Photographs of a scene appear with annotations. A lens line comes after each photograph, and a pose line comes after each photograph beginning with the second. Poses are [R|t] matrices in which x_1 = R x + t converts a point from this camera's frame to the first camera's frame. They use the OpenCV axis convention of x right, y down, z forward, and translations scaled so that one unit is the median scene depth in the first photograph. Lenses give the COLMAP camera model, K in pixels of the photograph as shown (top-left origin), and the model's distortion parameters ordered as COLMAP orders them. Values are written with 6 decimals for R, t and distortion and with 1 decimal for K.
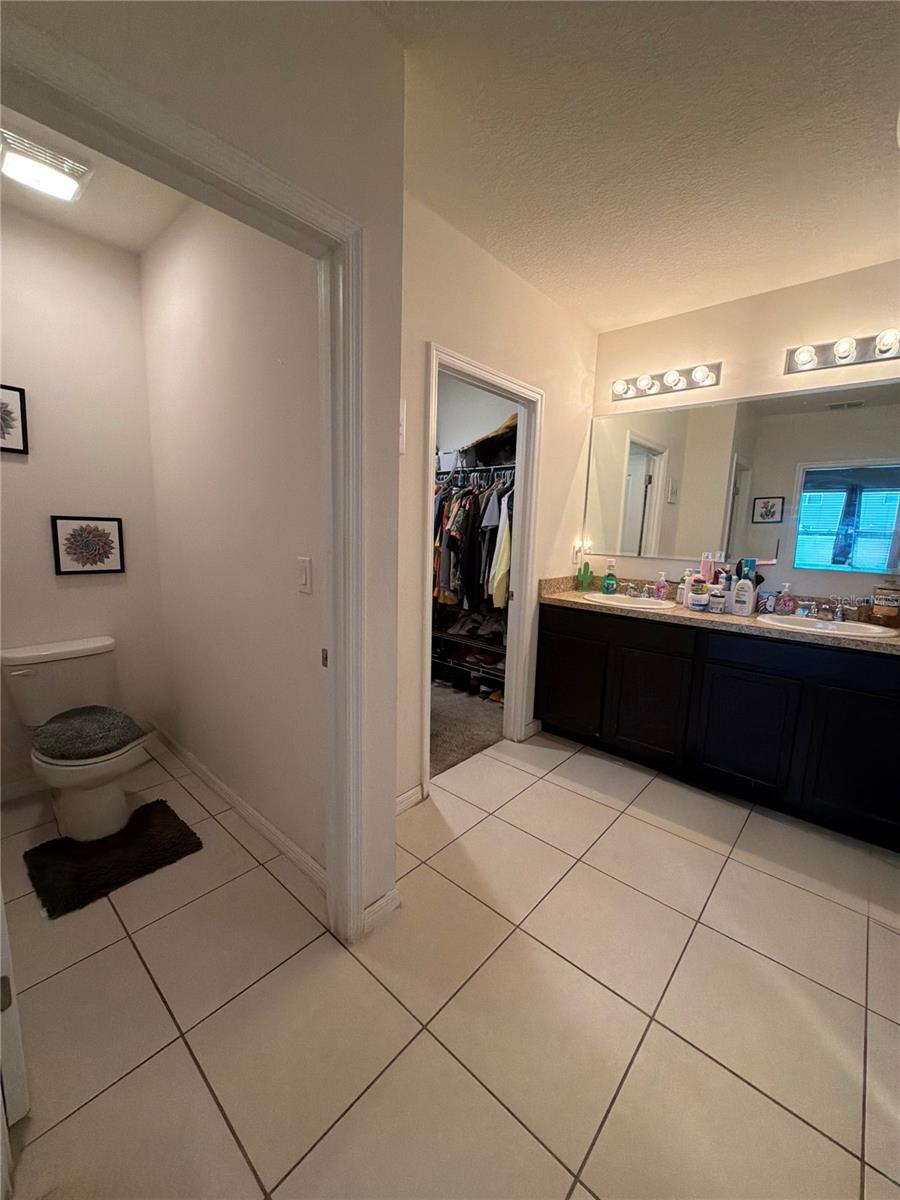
lens RADIAL K [[479.1, 0, 450.0], [0, 479.1, 600.0], [0, 0, 1]] dist [-0.000073, -0.000025]
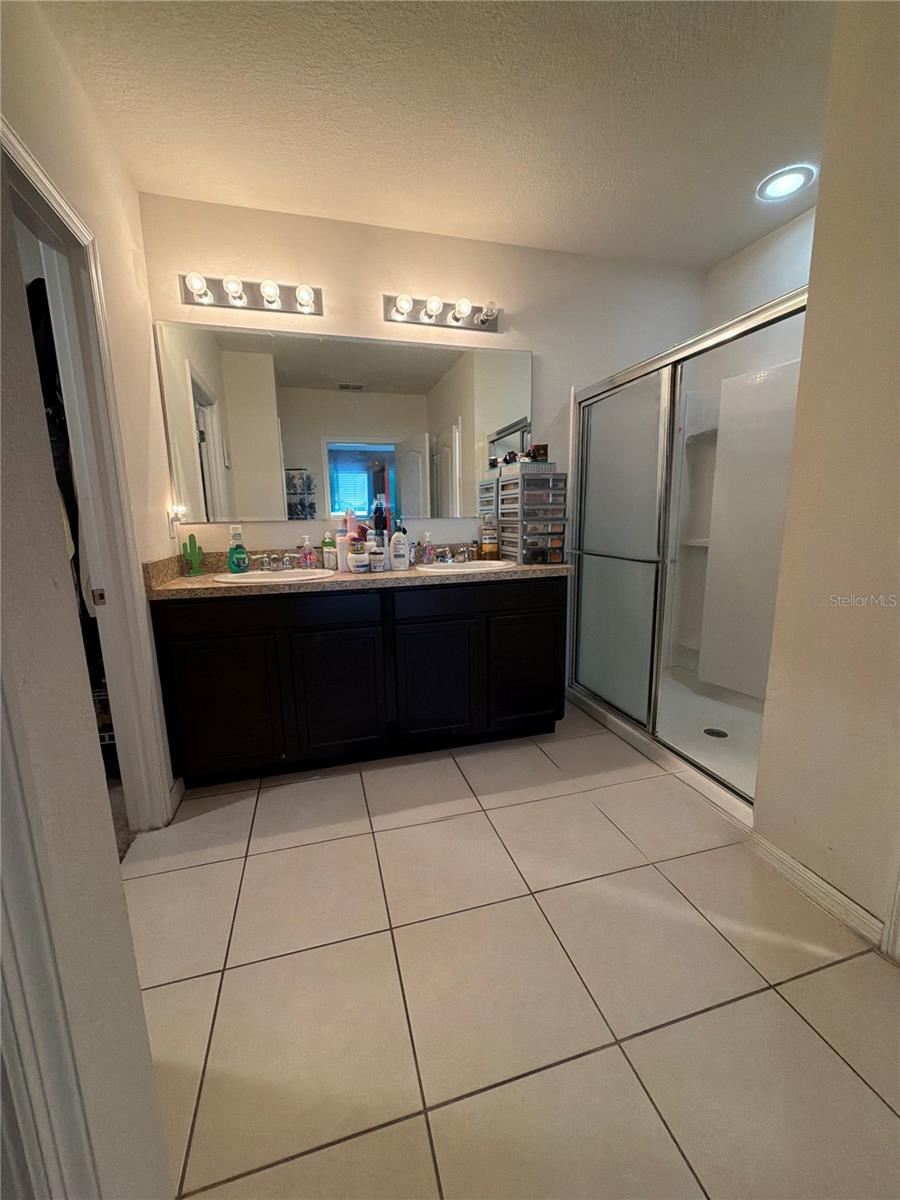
lens RADIAL K [[482.6, 0, 452.0], [0, 482.6, 598.2], [0, 0, 1]] dist [0.014830, 0.000062]
pose [[0.539159, -0.181348, 0.822448, -0.156028], [0.165786, 0.980288, 0.107470, 0.000554], [-0.825726, 0.078407, 0.558596, 0.404251]]
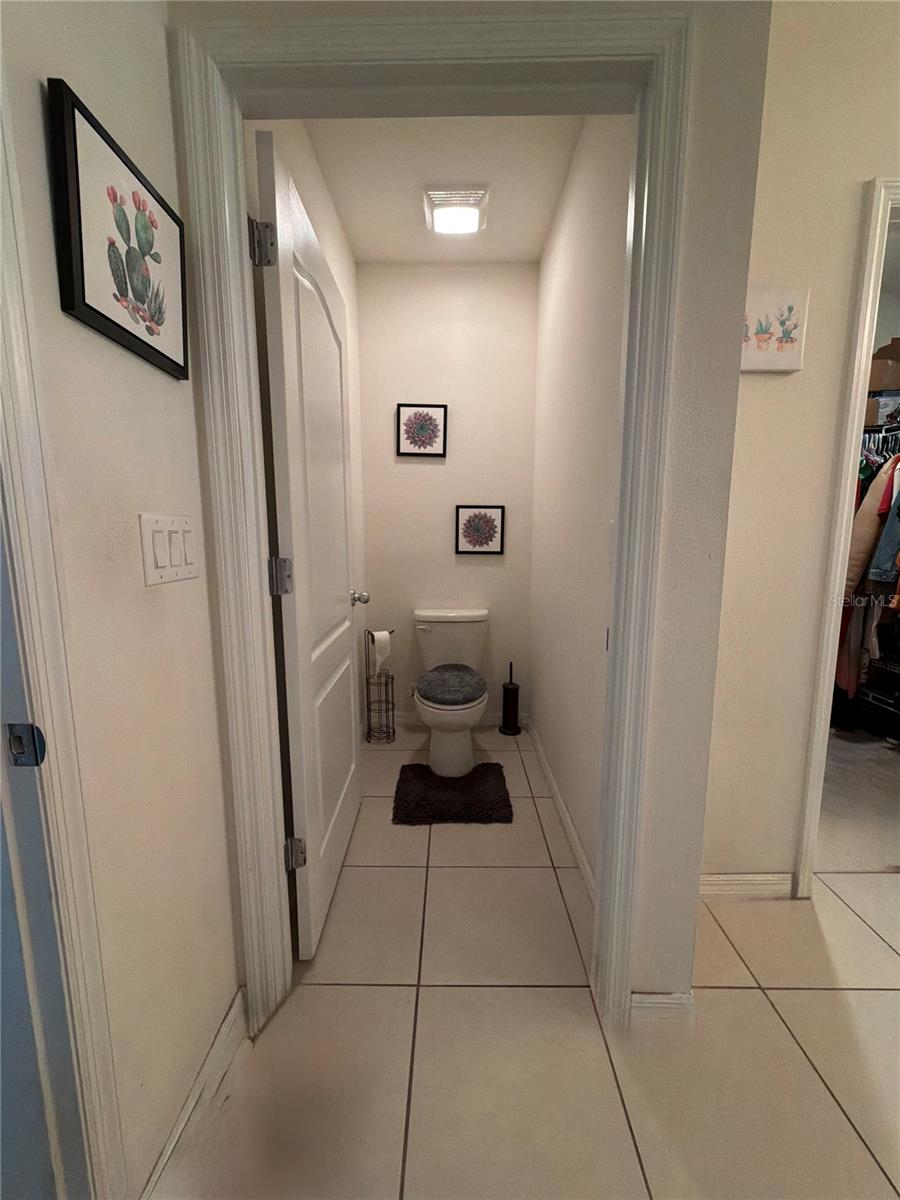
lens RADIAL K [[479.1, 0, 450.0], [0, 479.1, 600.0], [0, 0, 1]] dist [-0.000073, -0.000025]
pose [[0.655910, 0.079923, -0.750596, 0.092813], [-0.098527, 0.994937, 0.019842, 0.040116], [0.748382, 0.060939, 0.660463, 0.177559]]
